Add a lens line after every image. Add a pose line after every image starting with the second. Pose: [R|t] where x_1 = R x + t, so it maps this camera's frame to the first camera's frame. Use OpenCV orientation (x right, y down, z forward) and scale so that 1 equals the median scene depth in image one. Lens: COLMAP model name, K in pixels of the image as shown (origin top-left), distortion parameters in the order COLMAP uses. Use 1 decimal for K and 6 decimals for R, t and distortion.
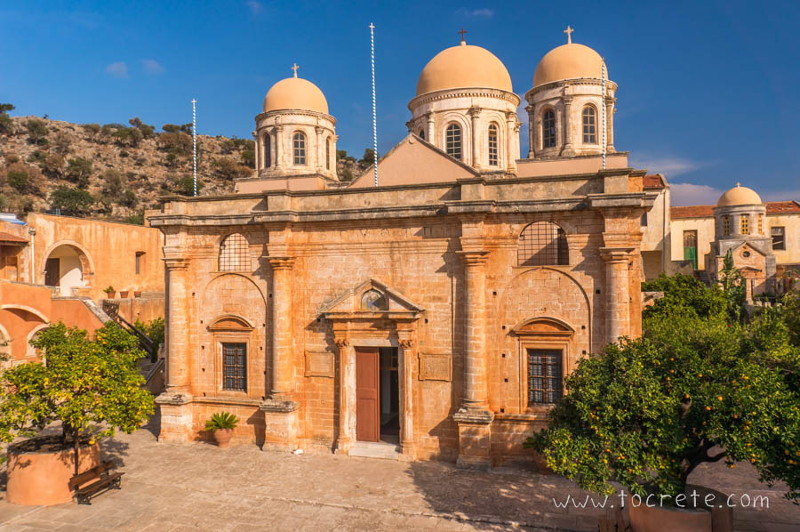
lens RADIAL K [[619.7, 0, 400.9], [0, 619.7, 266.7], [0, 0, 1]] dist [-0.017073, 0.021273]
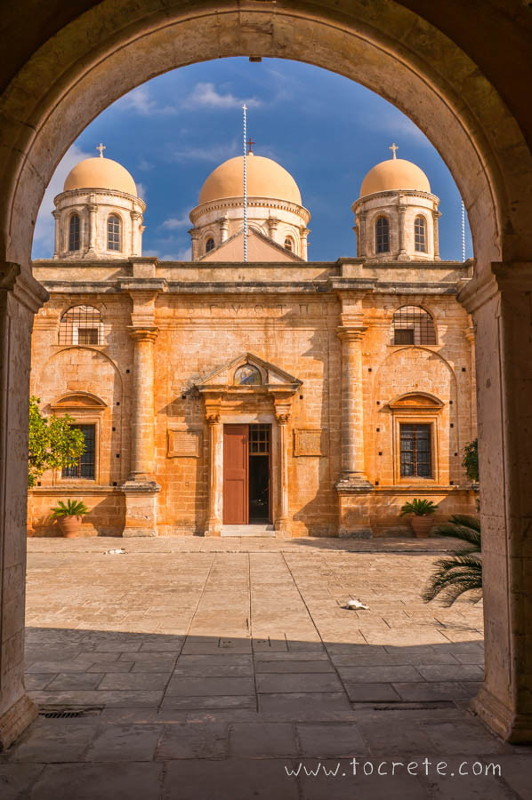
lens RADIAL K [[818.8, 0, 272.3], [0, 818.8, 404.6], [0, 0, 1]] dist [-0.048884, 0.000000]
pose [[0.945576, 0.043318, 0.322504, -0.408953], [-0.012894, 0.995309, -0.095883, 0.216035], [-0.325145, 0.086506, 0.941699, -0.216237]]
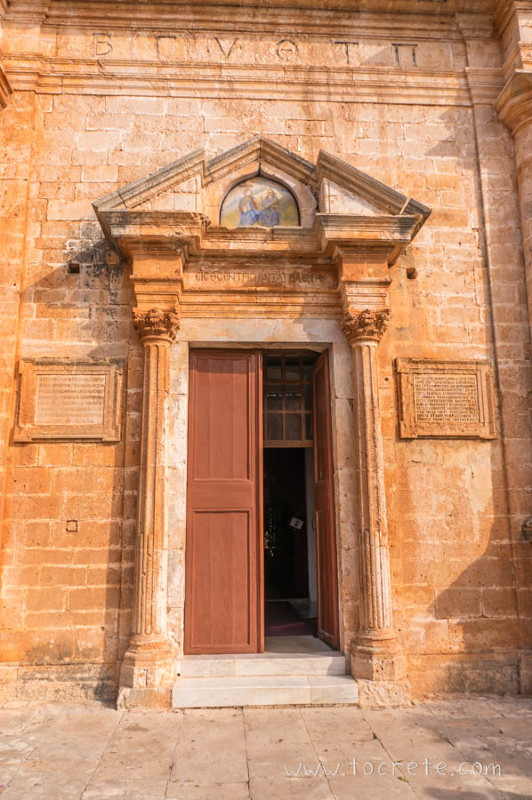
lens RADIAL K [[619.7, 0, 266.4], [0, 619.7, 402.5], [0, 0, 1]] dist [-0.017073, 0.021273]
pose [[0.934687, 0.072331, 0.348035, -0.146680], [-0.004456, 0.981387, -0.191990, 0.217134], [-0.355444, 0.177900, 0.917612, 0.685970]]
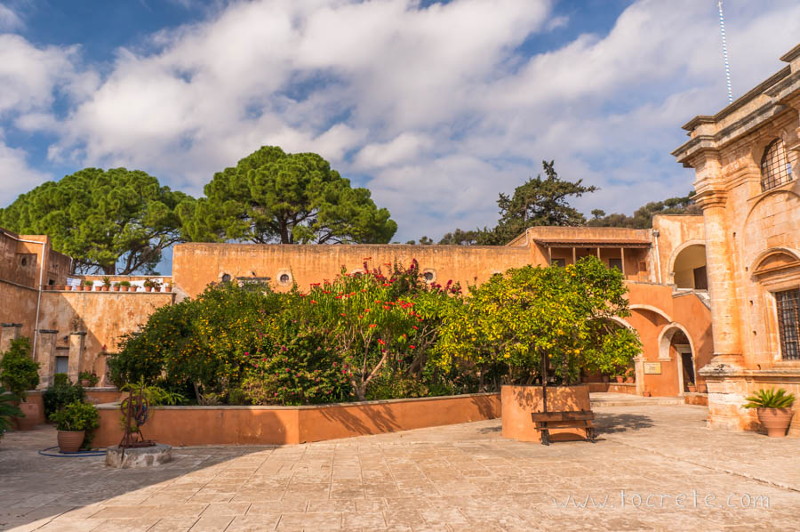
lens RADIAL K [[619.7, 0, 396.6], [0, 619.7, 265.7], [0, 0, 1]] dist [-0.017073, 0.021273]
pose [[0.382009, -0.147594, -0.912296, 0.209835], [0.014279, 0.987989, -0.153861, 0.208101], [0.924048, 0.045750, 0.379529, 0.352777]]
